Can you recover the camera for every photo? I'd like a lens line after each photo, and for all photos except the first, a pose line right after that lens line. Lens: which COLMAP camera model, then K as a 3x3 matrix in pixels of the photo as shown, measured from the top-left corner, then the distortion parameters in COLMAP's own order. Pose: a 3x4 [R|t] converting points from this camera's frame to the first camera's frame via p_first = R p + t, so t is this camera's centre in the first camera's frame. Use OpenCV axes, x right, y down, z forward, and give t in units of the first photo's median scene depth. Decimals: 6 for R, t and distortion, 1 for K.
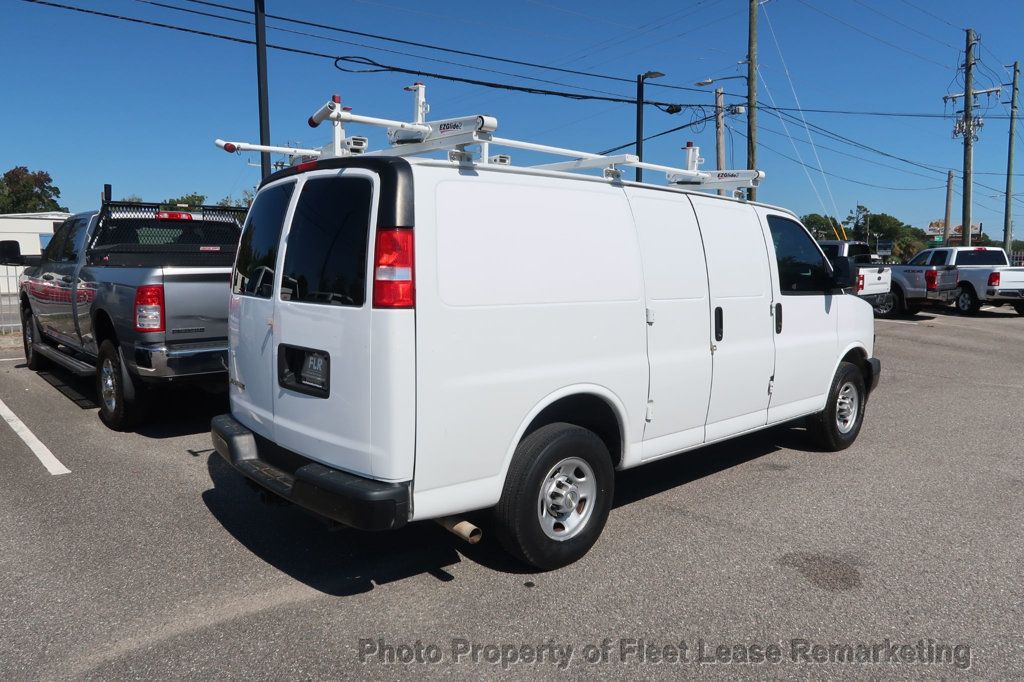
lens RADIAL K [[707.1, 0, 512.1], [0, 707.1, 339.1], [0, 0, 1]] dist [-0.027918, 0.012441]
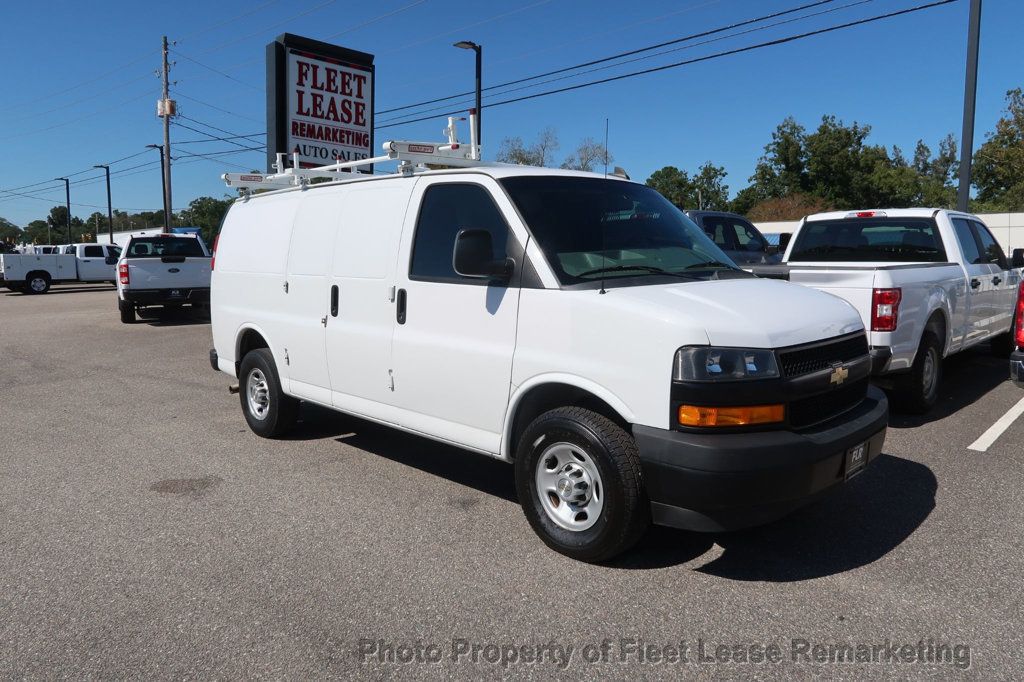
lens RADIAL K [[707.1, 0, 511.5], [0, 707.1, 336.5], [0, 0, 1]] dist [-0.027918, 0.012441]
pose [[0.039098, 0.105899, -0.993608, 0.411559], [-0.102698, 0.989528, 0.101423, -0.031197], [0.993944, 0.098076, 0.049564, 0.360939]]
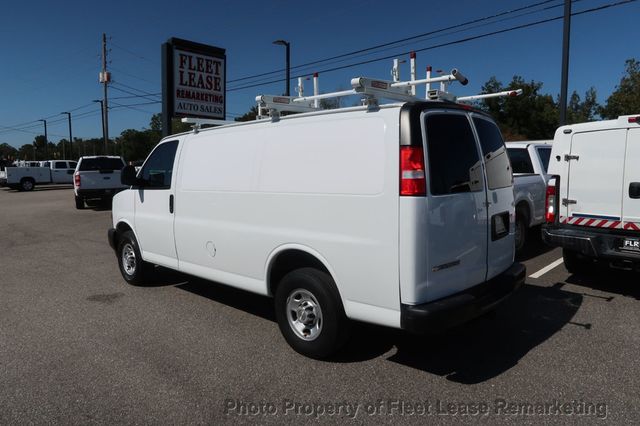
lens RADIAL K [[442.0, 0, 319.1], [0, 442.0, 210.4], [0, 0, 1]] dist [-0.027918, 0.012441]
pose [[0.033160, 0.096651, -0.994766, 0.468872], [-0.095934, 0.991025, 0.093089, -0.043621], [0.994835, 0.092345, 0.042135, 0.395656]]
